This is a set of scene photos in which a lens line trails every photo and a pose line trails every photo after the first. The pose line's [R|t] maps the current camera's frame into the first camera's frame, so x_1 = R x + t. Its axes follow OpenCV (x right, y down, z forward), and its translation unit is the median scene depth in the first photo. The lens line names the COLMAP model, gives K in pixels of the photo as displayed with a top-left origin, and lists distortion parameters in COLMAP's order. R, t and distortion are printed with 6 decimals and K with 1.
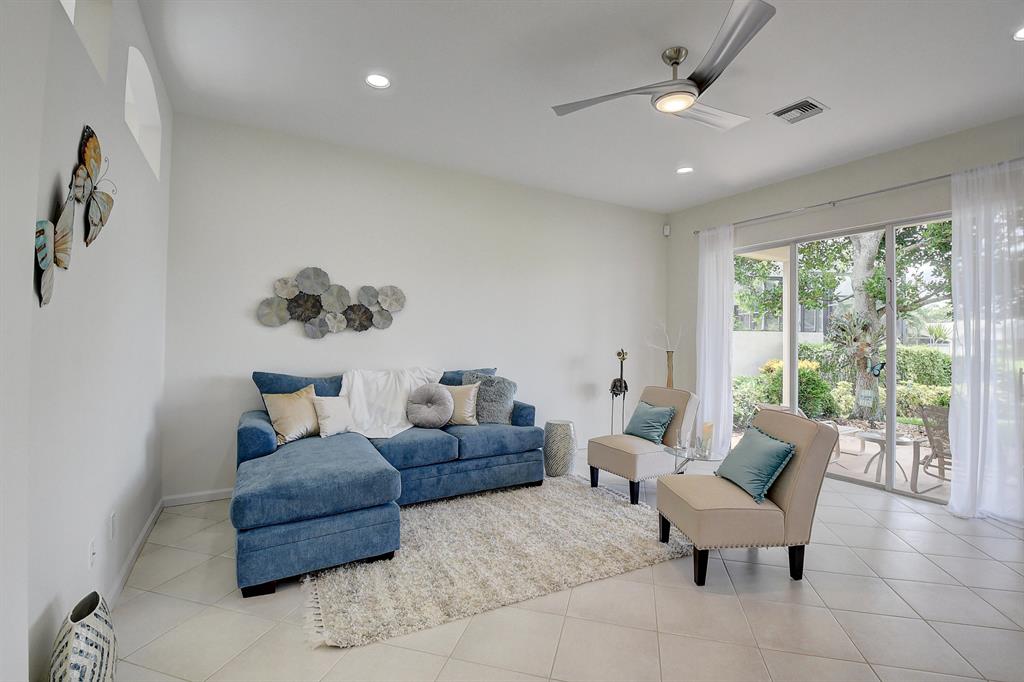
lens RADIAL K [[452.1, 0, 507.0], [0, 452.1, 329.3], [0, 0, 1]] dist [0.004540, -0.017592]
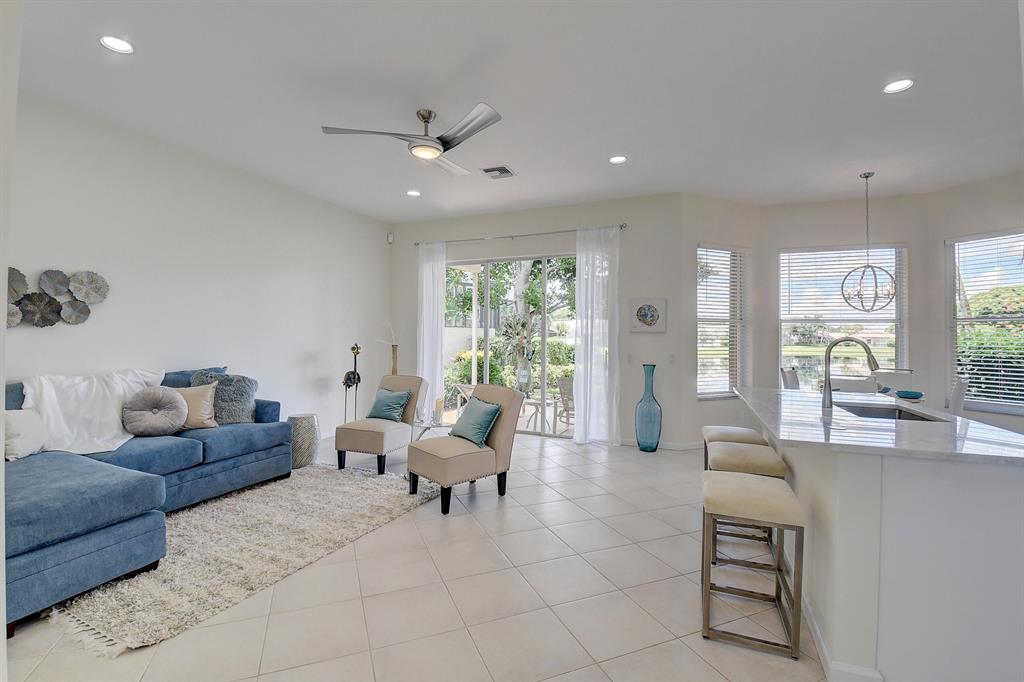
lens RADIAL K [[452.1, 0, 510.6], [0, 452.1, 328.1], [0, 0, 1]] dist [0.004540, -0.017592]
pose [[0.789734, 0.002576, 0.613444, -0.162123], [-0.007500, 0.999957, 0.005456, -0.004101], [-0.613404, -0.008910, 0.789719, -0.125374]]
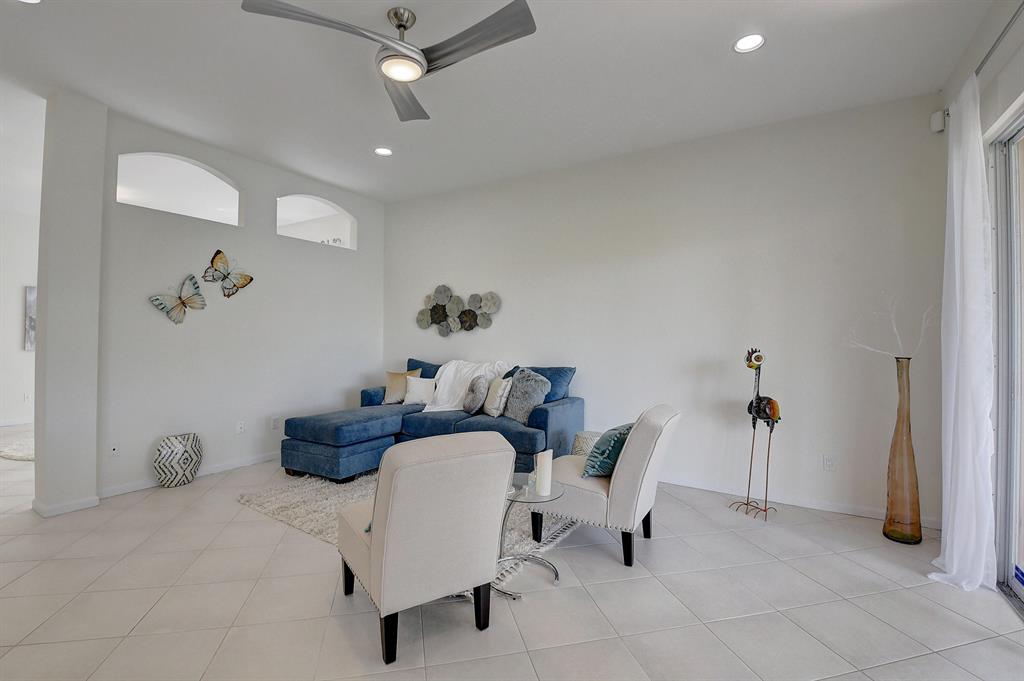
lens RADIAL K [[452.1, 0, 516.8], [0, 452.1, 330.3], [0, 0, 1]] dist [0.004540, -0.017592]
pose [[0.476825, -0.020755, -0.878753, 0.888265], [0.017997, 0.999742, -0.013847, 0.024241], [0.878814, -0.009212, 0.477075, 0.541119]]
